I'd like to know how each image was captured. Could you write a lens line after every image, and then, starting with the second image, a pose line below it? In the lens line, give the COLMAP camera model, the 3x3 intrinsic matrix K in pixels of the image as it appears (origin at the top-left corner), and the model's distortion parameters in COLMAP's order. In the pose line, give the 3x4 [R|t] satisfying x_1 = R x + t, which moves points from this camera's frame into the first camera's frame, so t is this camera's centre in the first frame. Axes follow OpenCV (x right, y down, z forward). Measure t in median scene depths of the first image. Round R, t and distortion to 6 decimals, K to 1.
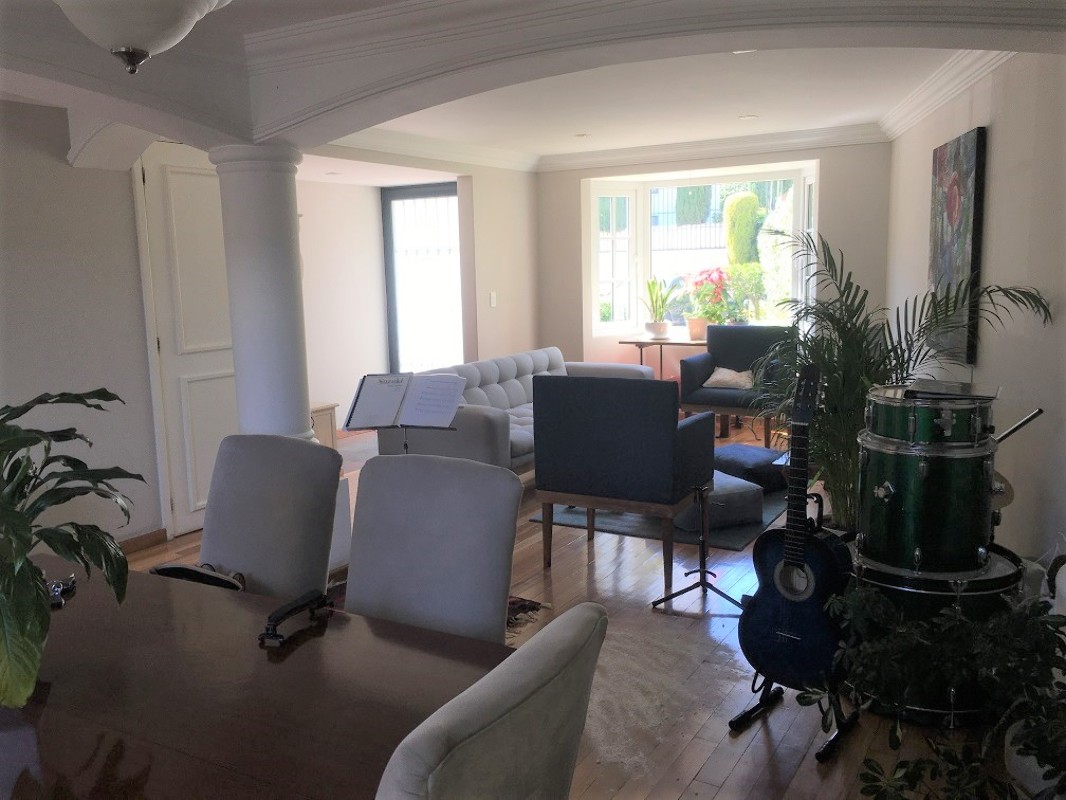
lens RADIAL K [[917.4, 0, 533.4], [0, 917.4, 394.1], [0, 0, 1]] dist [0.095953, -0.142855]
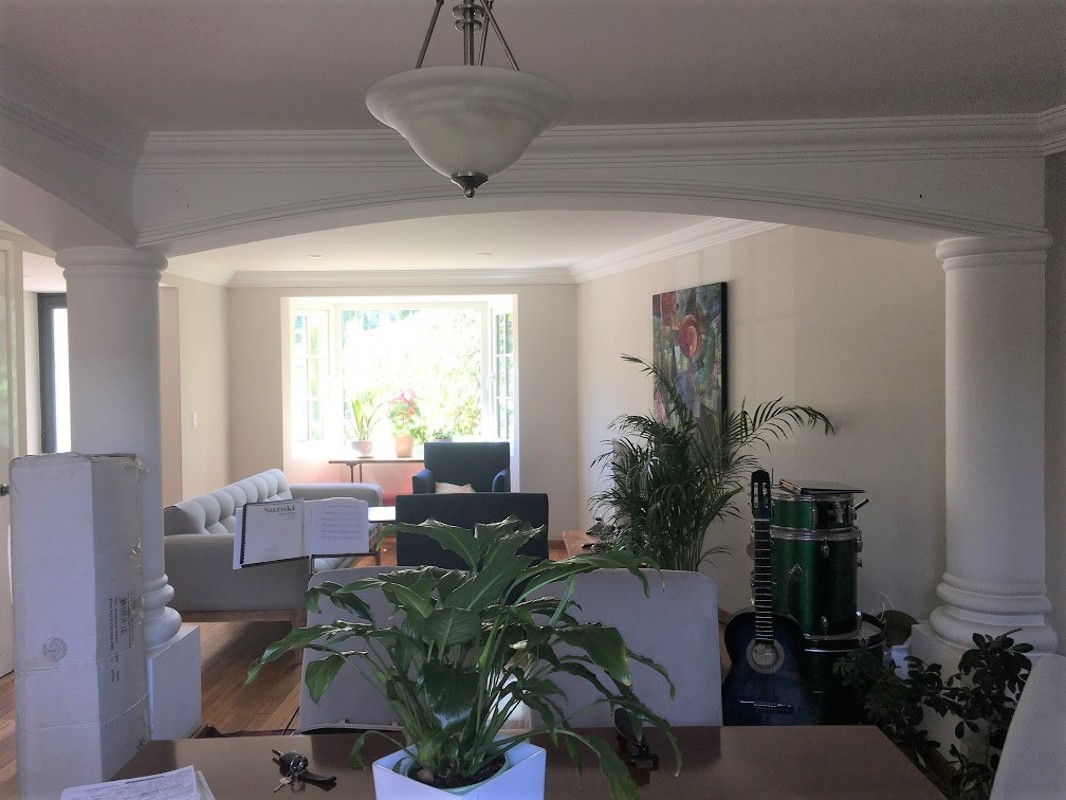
lens RADIAL K [[917.4, 0, 533.4], [0, 917.4, 394.1], [0, 0, 1]] dist [0.095953, -0.142855]
pose [[0.868970, 0.003412, 0.494854, -0.235554], [0.059858, 0.991909, -0.111950, -0.005720], [-0.491232, 0.126903, 0.861735, 0.039476]]
